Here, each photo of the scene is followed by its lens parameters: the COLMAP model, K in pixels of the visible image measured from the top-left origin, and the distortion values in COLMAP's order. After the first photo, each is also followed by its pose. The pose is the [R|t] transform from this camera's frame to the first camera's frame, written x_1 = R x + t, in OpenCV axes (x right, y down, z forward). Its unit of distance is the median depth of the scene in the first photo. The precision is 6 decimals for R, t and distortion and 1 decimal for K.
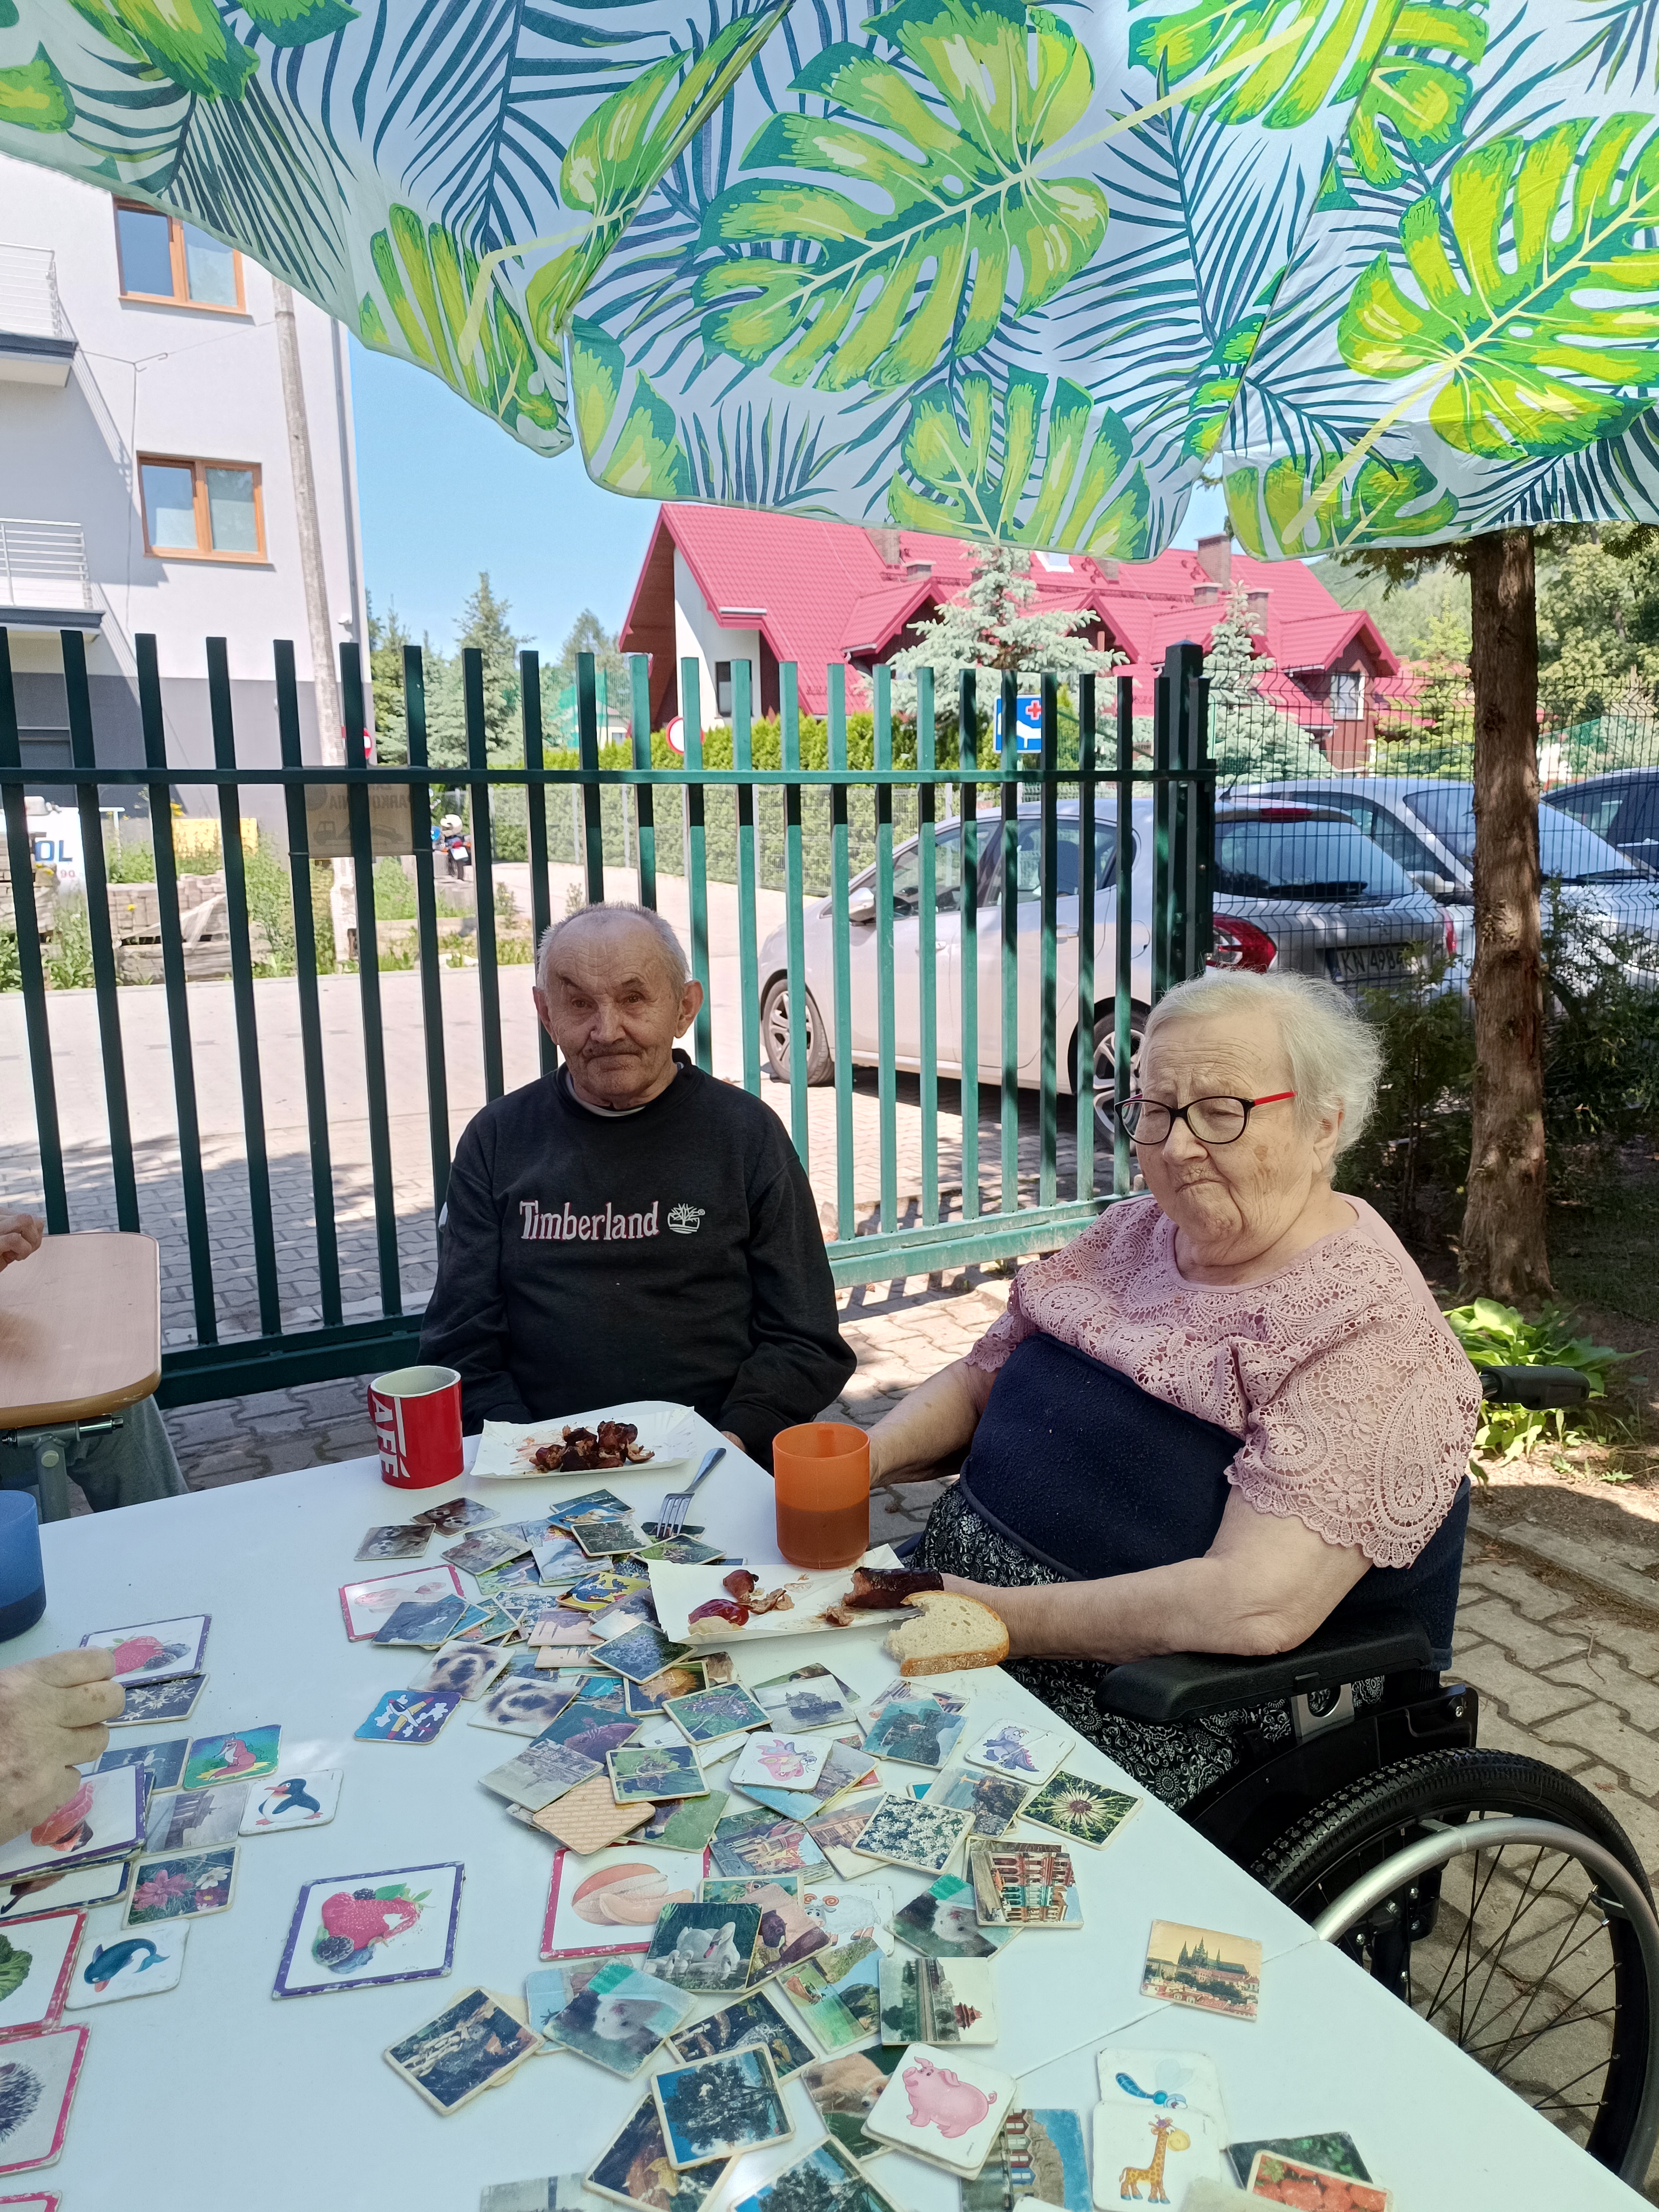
lens RADIAL K [[1526.5, 0, 832.4], [0, 1526.5, 1152.1], [0, 0, 1]] dist [-0.039281, -0.000147]
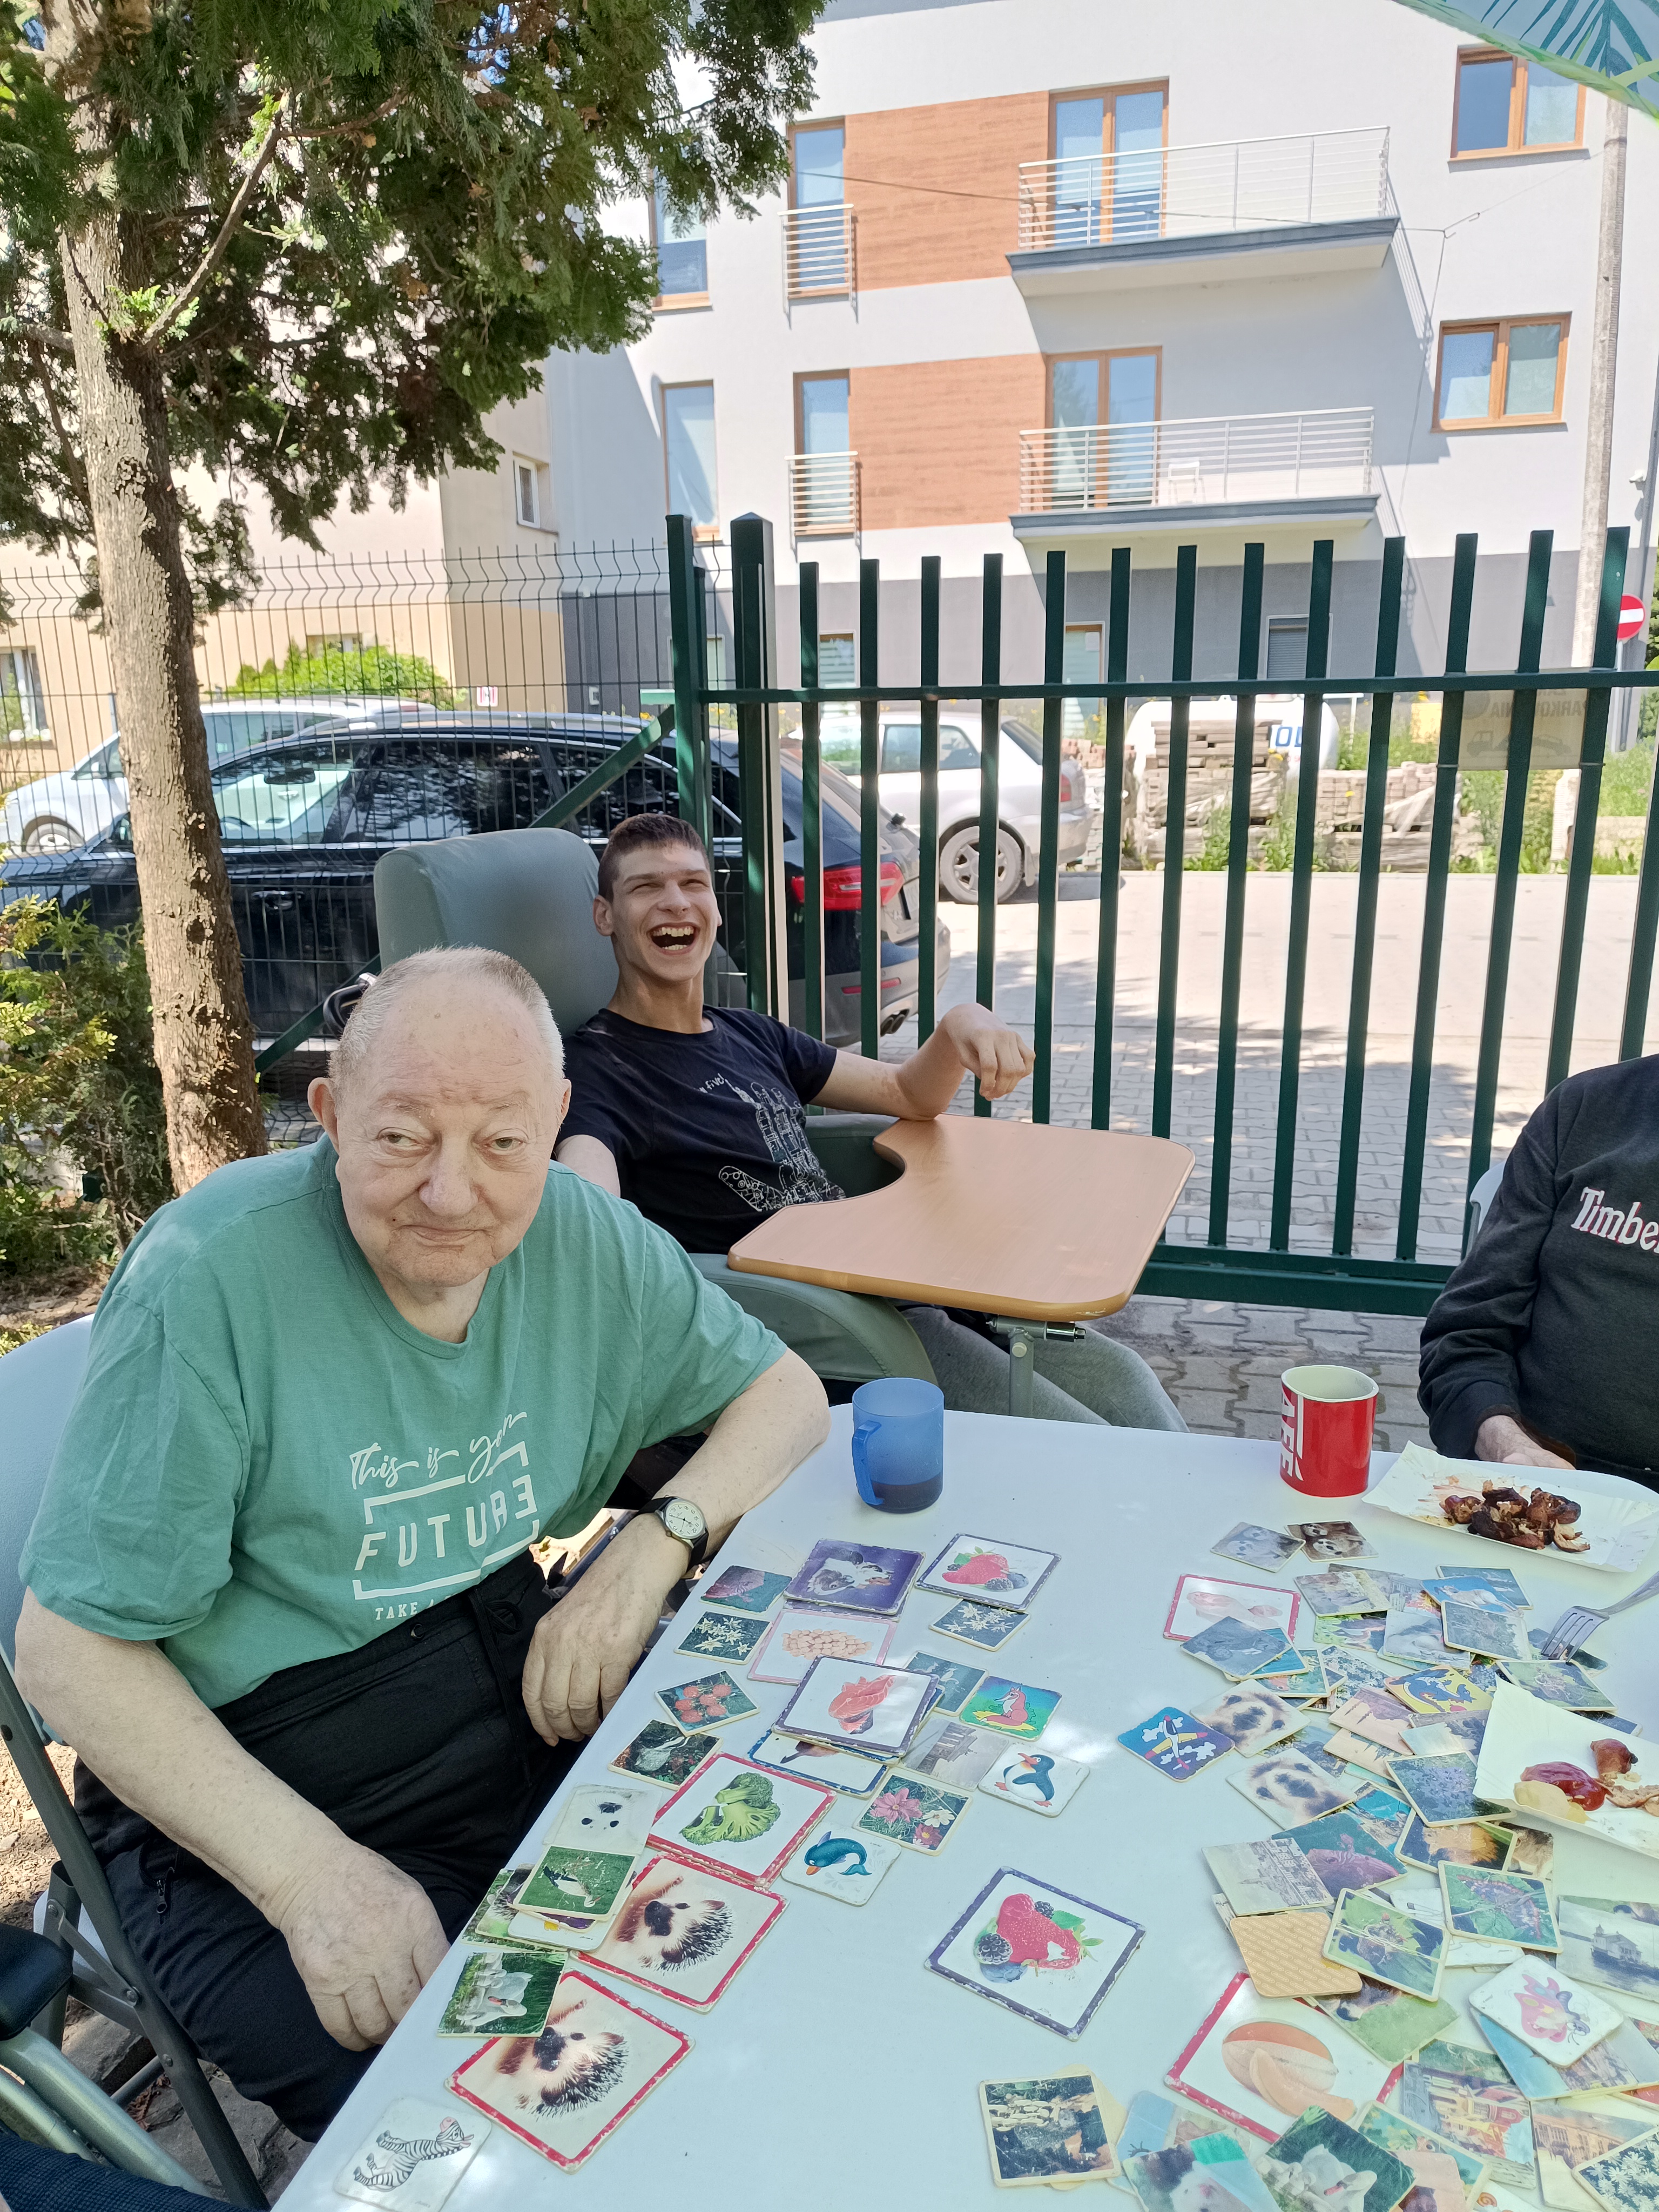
lens RADIAL K [[1511.1, 0, 827.3], [0, 1511.1, 1114.9], [0, 0, 1]] dist [-0.006782, -0.017506]
pose [[0.705318, 0.171314, -0.687879, 0.139139], [-0.130759, 0.985150, 0.111273, -0.087513], [0.696727, 0.011463, 0.717245, 0.143175]]
